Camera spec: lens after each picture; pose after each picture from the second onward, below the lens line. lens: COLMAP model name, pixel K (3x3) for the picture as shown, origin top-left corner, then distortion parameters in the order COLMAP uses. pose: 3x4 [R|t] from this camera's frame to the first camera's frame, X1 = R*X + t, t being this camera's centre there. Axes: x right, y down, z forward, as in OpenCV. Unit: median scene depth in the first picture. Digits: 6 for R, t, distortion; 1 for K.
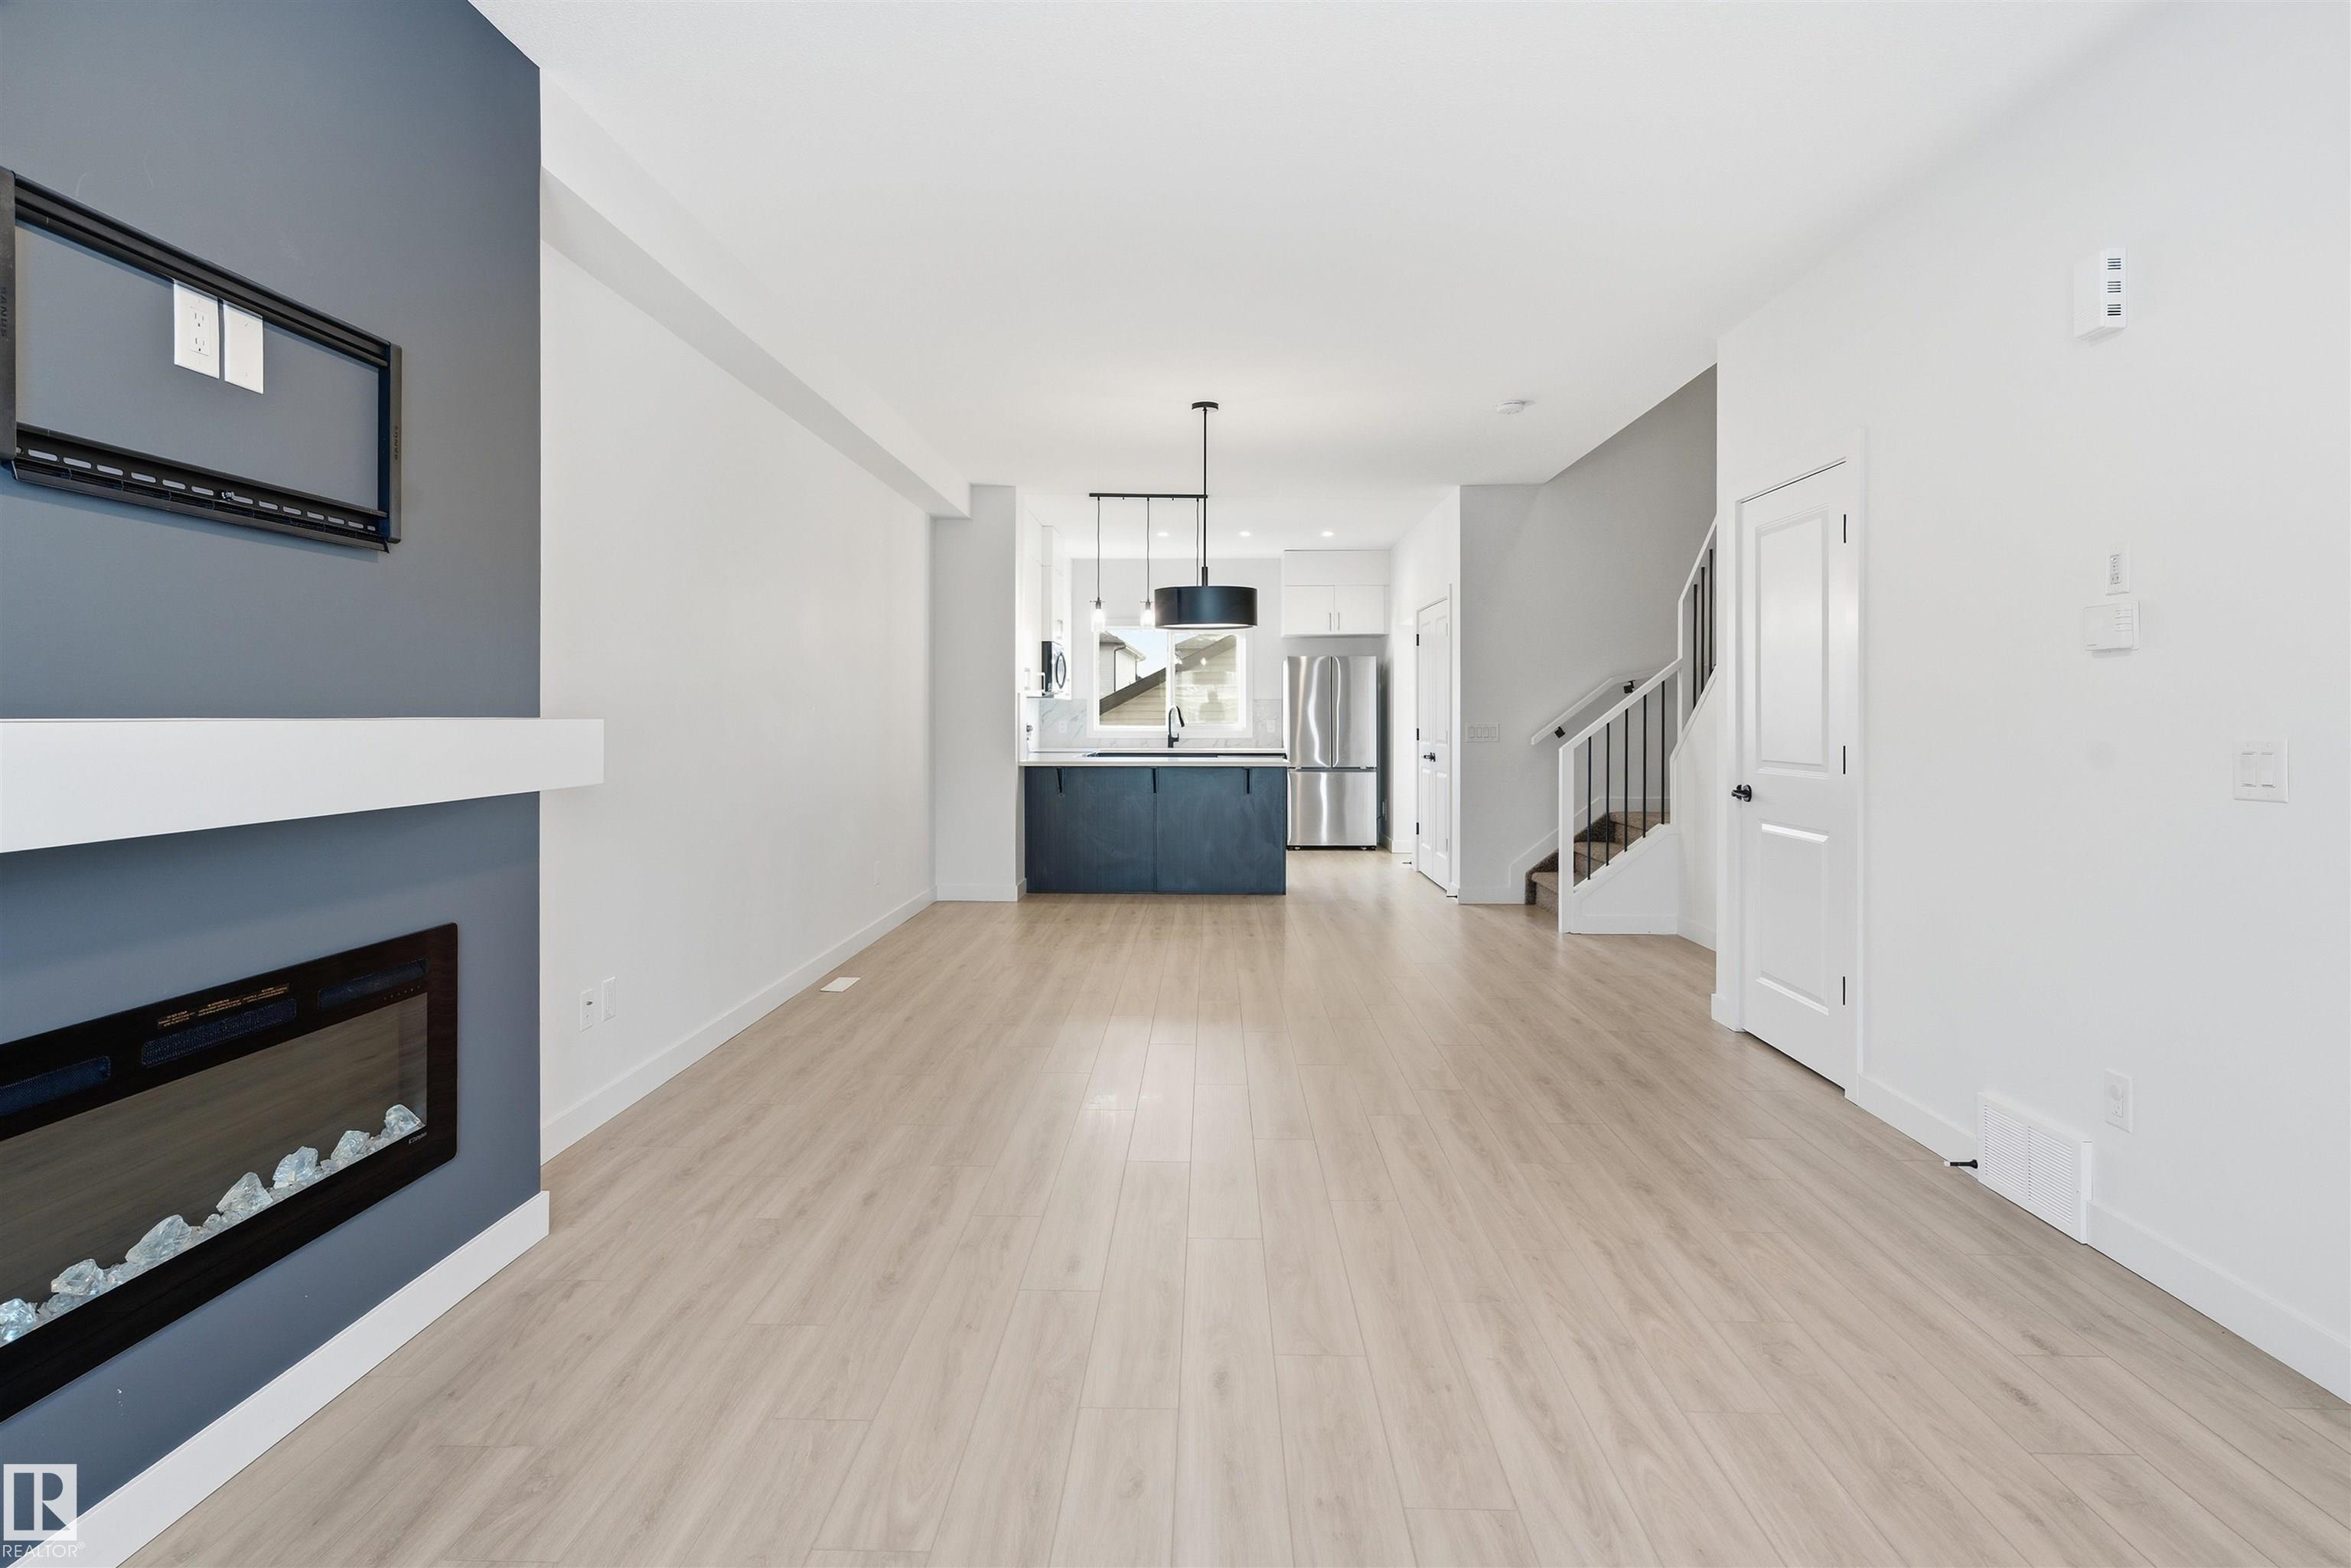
lens RADIAL K [[1244.6, 0, 1174.2], [0, 1244.6, 715.3], [0, 0, 1]] dist [-0.002370, -0.000754]
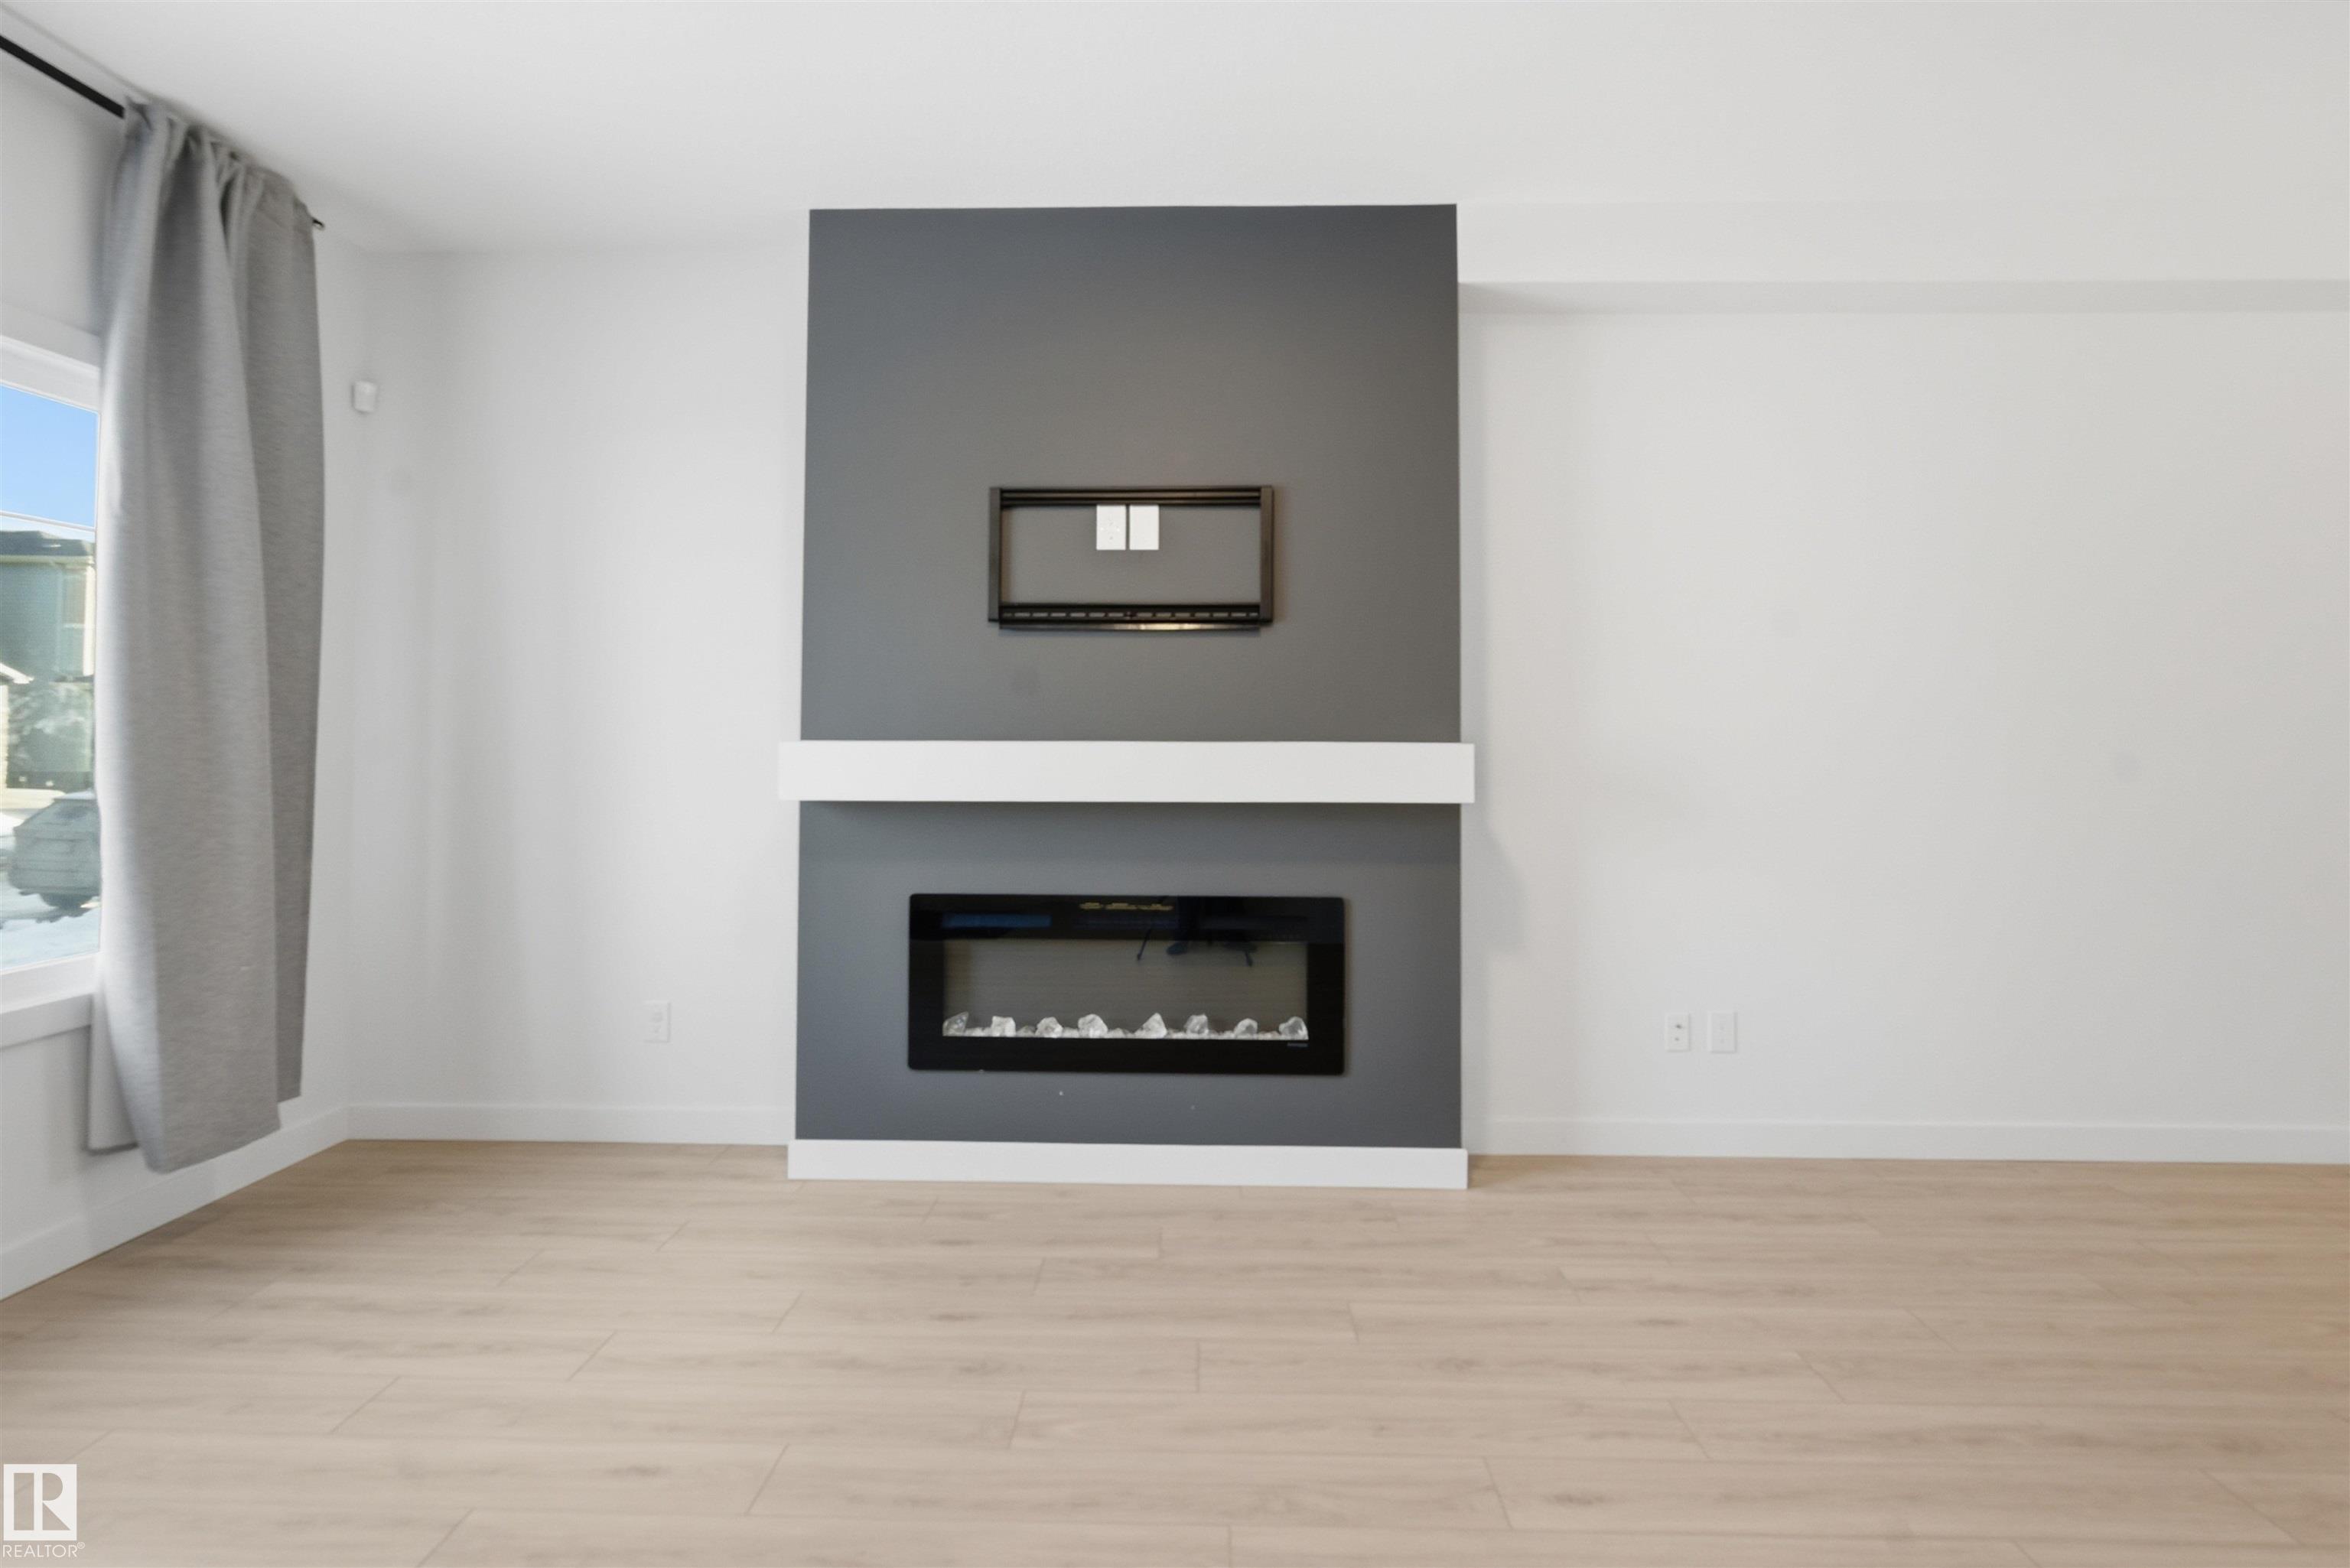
lens RADIAL K [[1133.1, 0, 1174.9], [0, 1133.1, 707.7], [0, 0, 1]] dist [-0.003266, -0.000221]
pose [[0.000736, -0.021969, -0.999758, 0.836479], [-0.003082, 0.999754, -0.021971, -0.011612], [0.999995, 0.003098, 0.000668, 1.073654]]
